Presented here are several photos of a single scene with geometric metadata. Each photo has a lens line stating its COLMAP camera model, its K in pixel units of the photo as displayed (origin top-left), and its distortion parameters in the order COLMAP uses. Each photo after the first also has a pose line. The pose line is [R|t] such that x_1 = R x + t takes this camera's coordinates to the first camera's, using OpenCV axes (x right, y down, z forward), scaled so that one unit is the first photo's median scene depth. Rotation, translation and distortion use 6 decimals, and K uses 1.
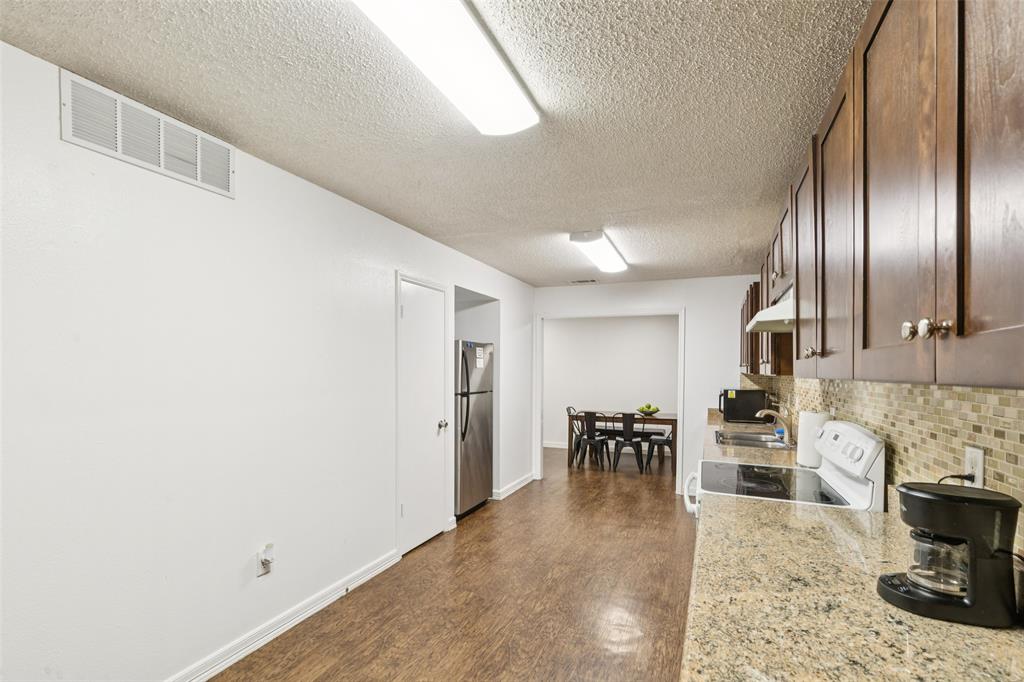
lens RADIAL K [[468.1, 0, 503.8], [0, 468.1, 372.0], [0, 0, 1]] dist [0.018302, -0.005292]
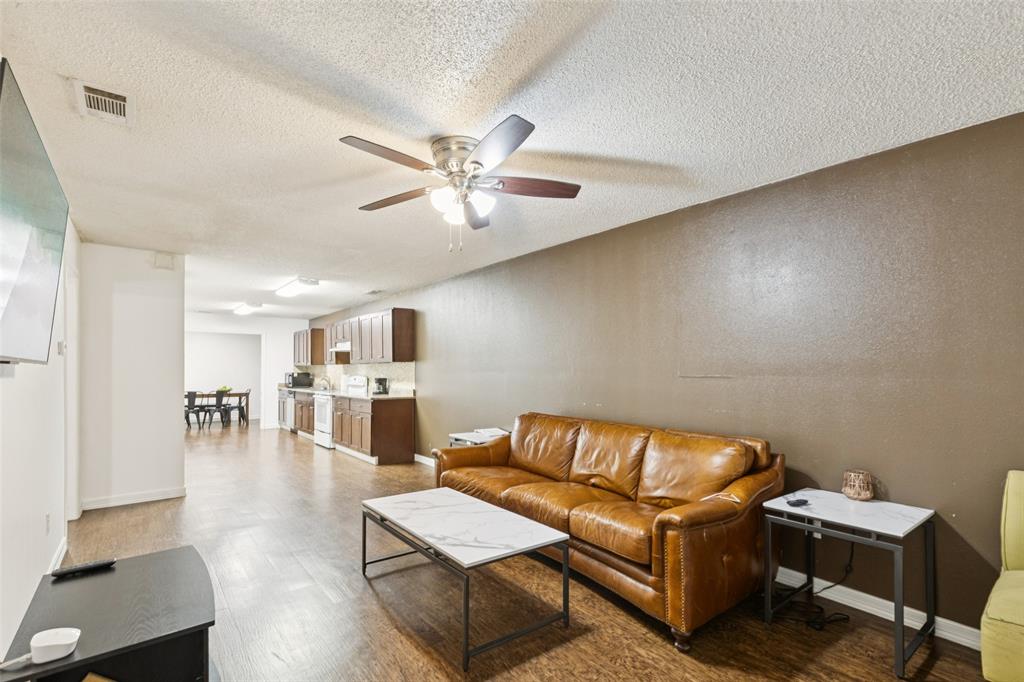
lens RADIAL K [[468.1, 0, 512.4], [0, 468.1, 361.0], [0, 0, 1]] dist [0.018302, -0.005292]
pose [[0.463858, 0.011663, 0.885833, -1.050225], [0.007587, 0.999824, -0.017137, 0.029054], [-0.885877, 0.014670, 0.463688, -0.970222]]
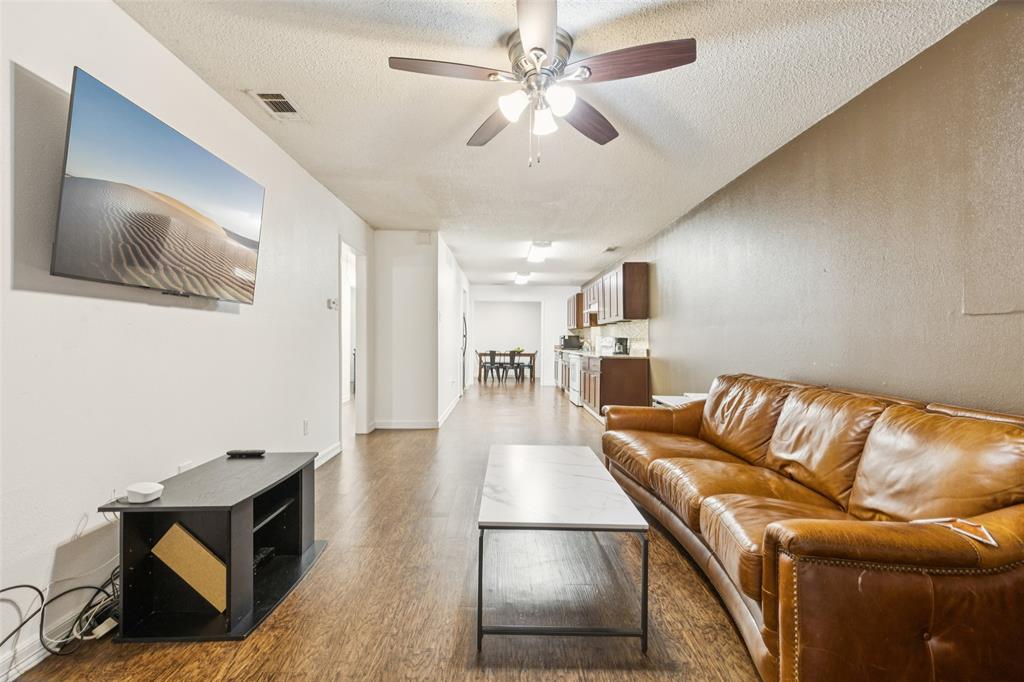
lens RADIAL K [[468.1, 0, 516.0], [0, 468.1, 332.6], [0, 0, 1]] dist [0.018302, -0.005292]
pose [[0.901447, 0.007964, 0.432817, -0.811039], [-0.000212, 0.999839, -0.017955, 0.069026], [-0.432890, 0.016094, 0.901303, -1.076128]]
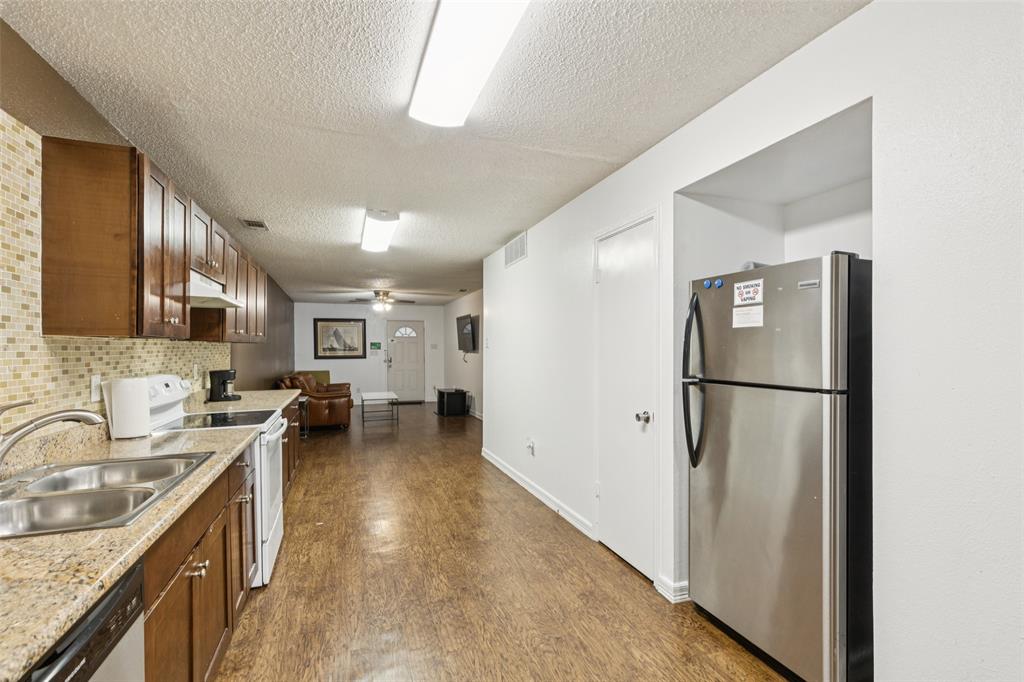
lens RADIAL K [[468.1, 0, 510.7], [0, 468.1, 354.6], [0, 0, 1]] dist [0.018302, -0.005292]
pose [[-0.725814, 0.007771, -0.687847, 0.433207], [-0.004320, 0.999865, 0.015854, 0.011857], [0.687877, 0.014478, -0.725682, 1.247901]]
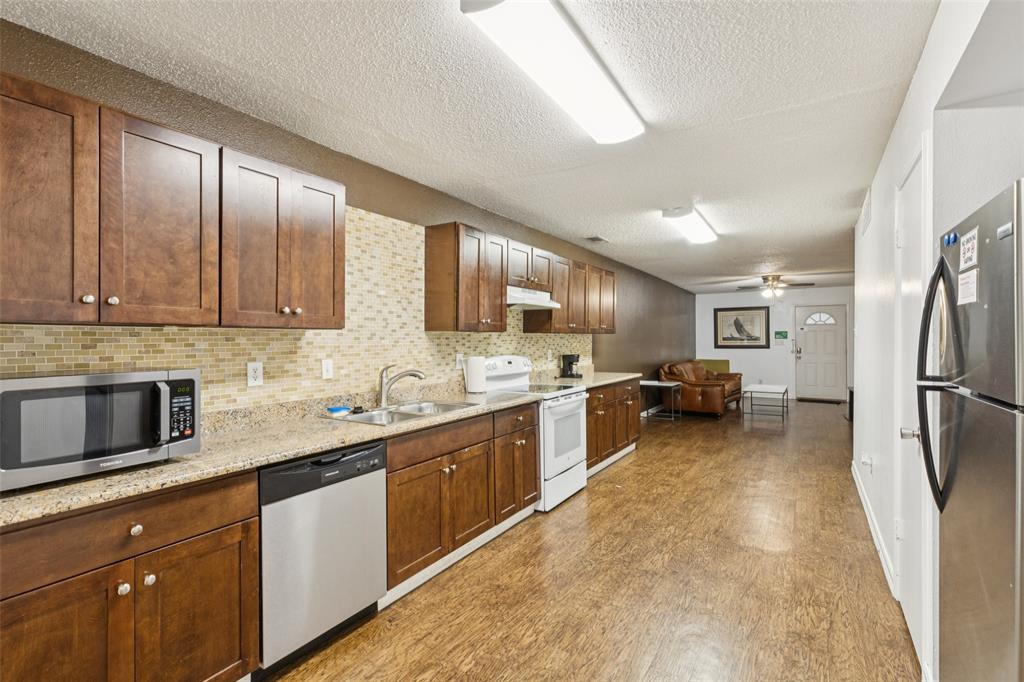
lens RADIAL K [[468.1, 0, 514.1], [0, 468.1, 340.5], [0, 0, 1]] dist [0.018302, -0.005292]
pose [[-0.989371, 0.001009, 0.145409, 0.185609], [0.002375, 0.999955, 0.009222, 0.011160], [-0.145393, 0.009469, -0.989329, 1.412483]]
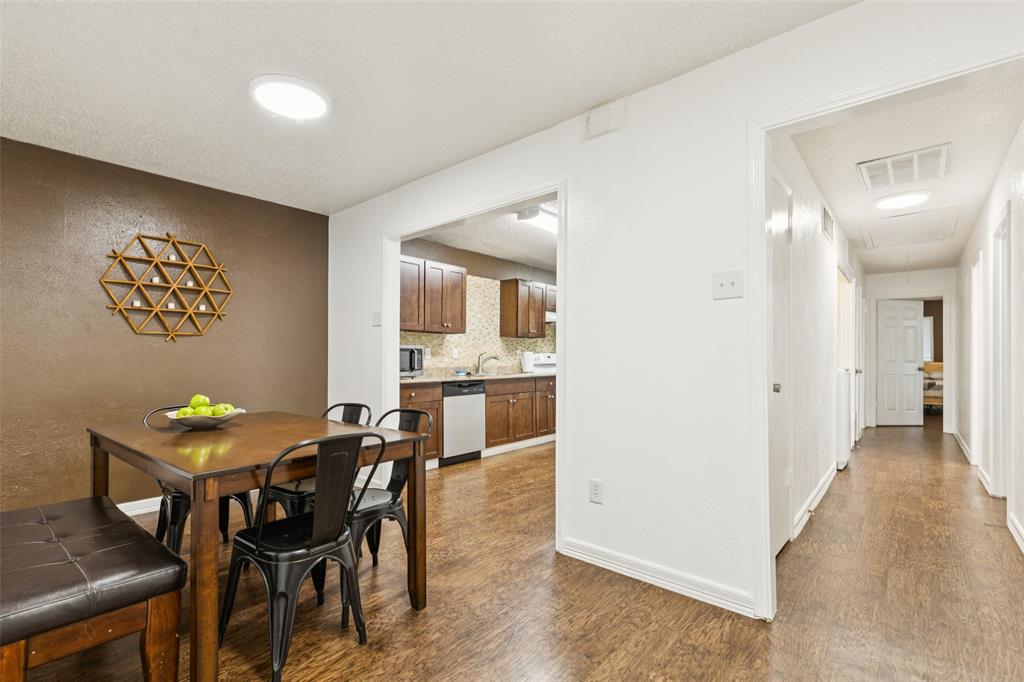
lens RADIAL K [[468.1, 0, 517.7], [0, 468.1, 359.8], [0, 0, 1]] dist [0.018302, -0.005292]
pose [[-0.962591, -0.001194, 0.270956, 0.002770], [0.000960, 0.999969, 0.007817, 0.061671], [-0.270957, 0.007785, -0.962560, 2.033287]]
